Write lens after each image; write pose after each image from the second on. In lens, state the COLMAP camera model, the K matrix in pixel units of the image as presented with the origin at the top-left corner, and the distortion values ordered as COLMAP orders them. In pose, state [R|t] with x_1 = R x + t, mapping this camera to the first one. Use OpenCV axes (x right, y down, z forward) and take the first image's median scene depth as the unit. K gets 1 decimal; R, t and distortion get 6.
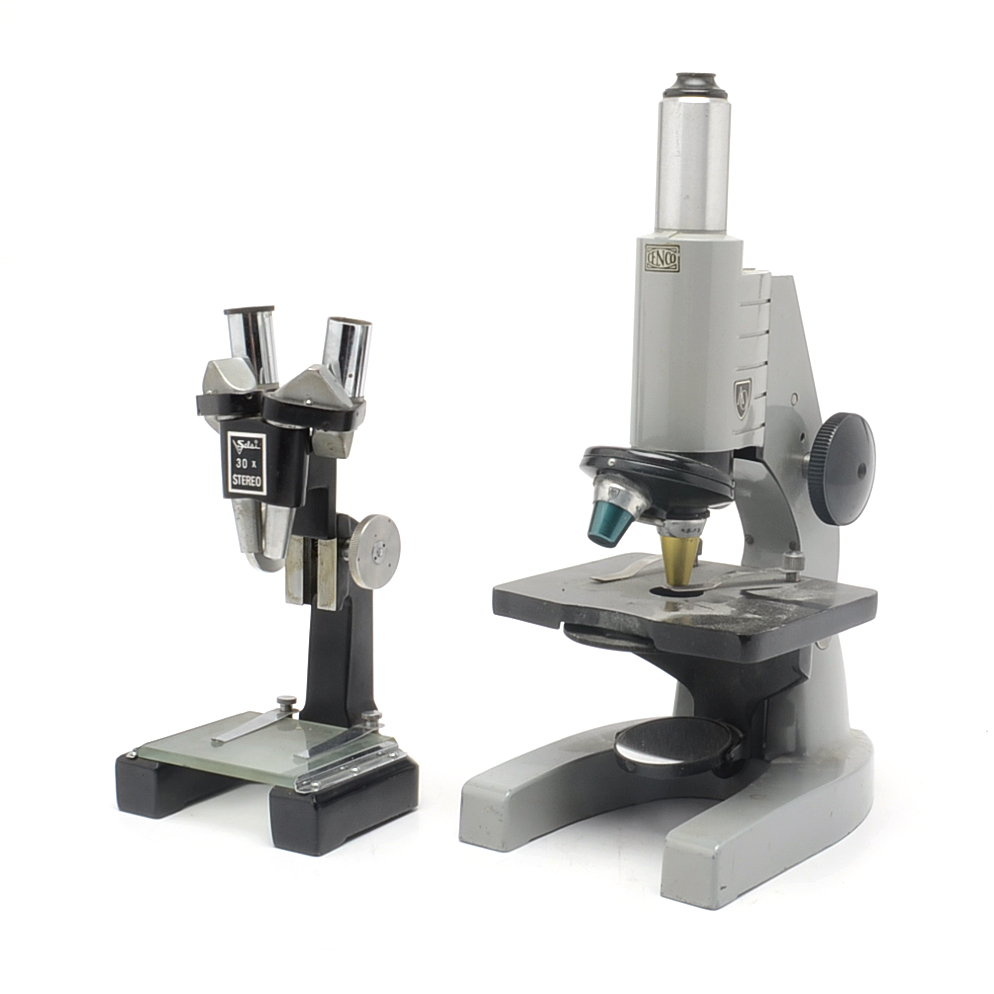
lens RADIAL K [[1945.6, 0, 497.0], [0, 1945.6, 497.0], [0, 0, 1]] dist [-0.044749, -0.156348]
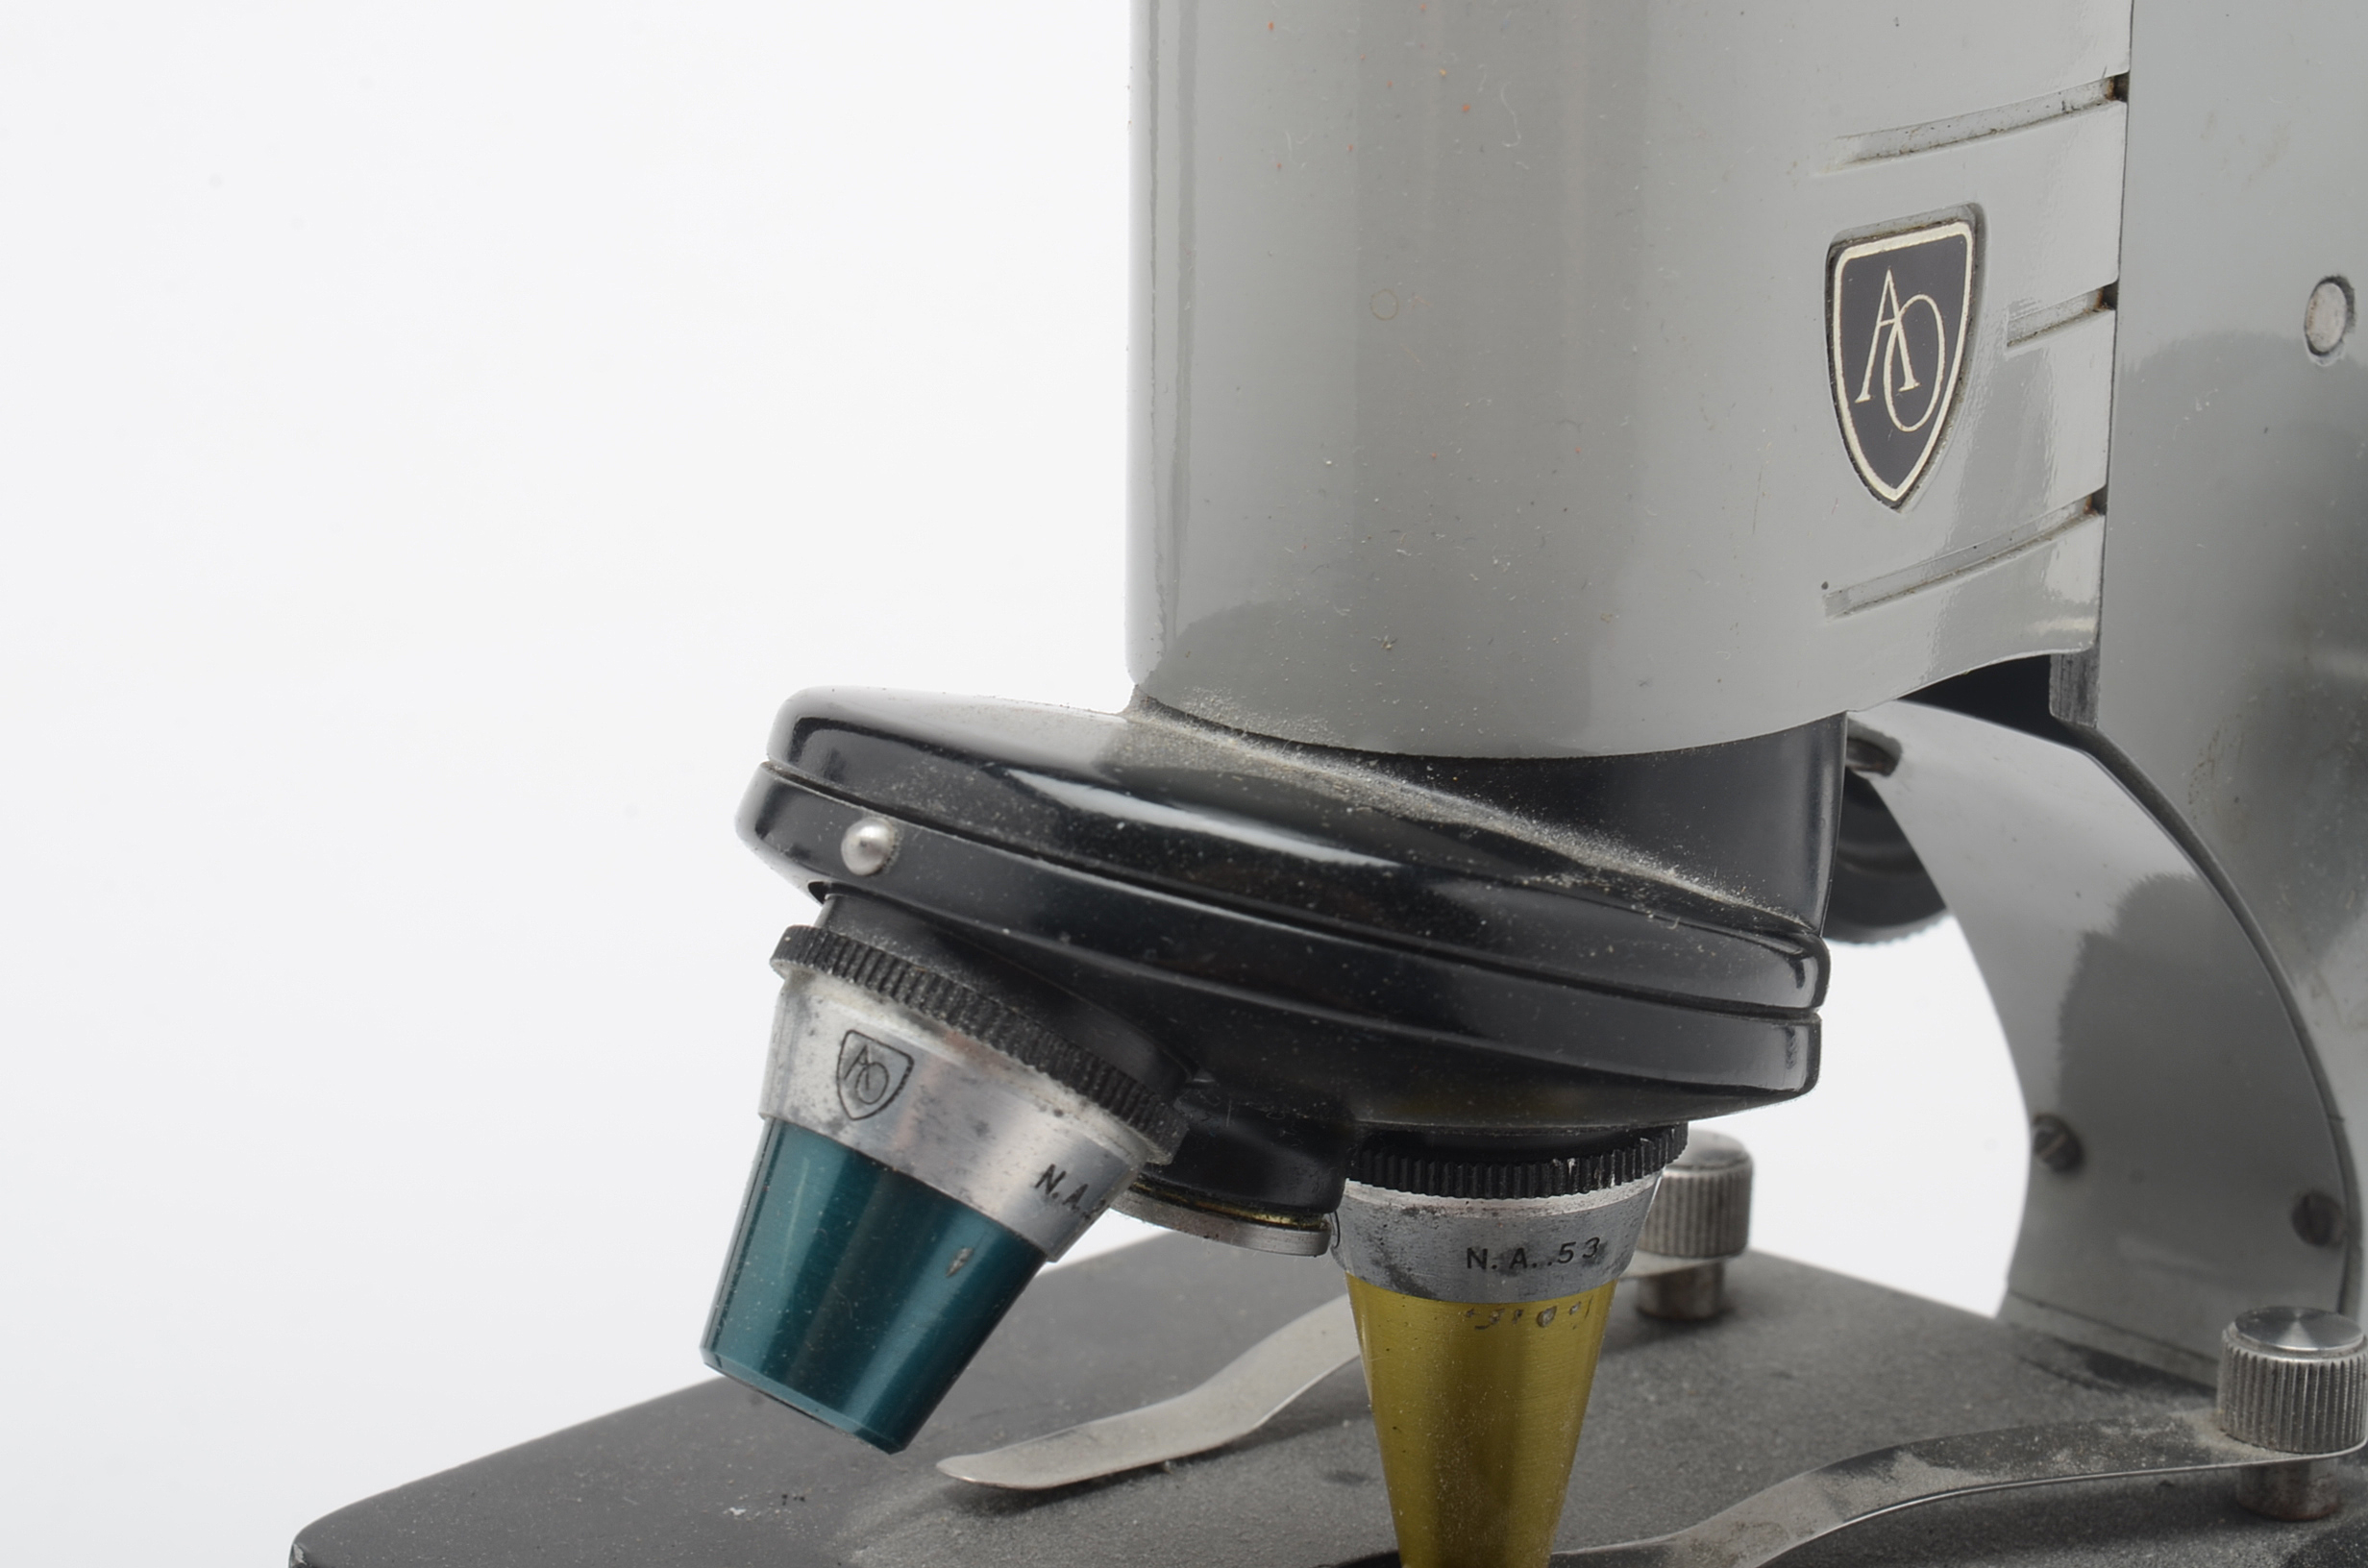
lens RADIAL K [[5295.0, 0, 1184.0], [0, 5295.0, 784.0], [0, 0, 1]] dist [-0.007331, -0.133229]
pose [[0.992423, 0.019371, -0.121330, 0.121480], [-0.007373, 0.995103, 0.098572, -0.056984], [0.122646, -0.096930, 0.987706, 0.612262]]
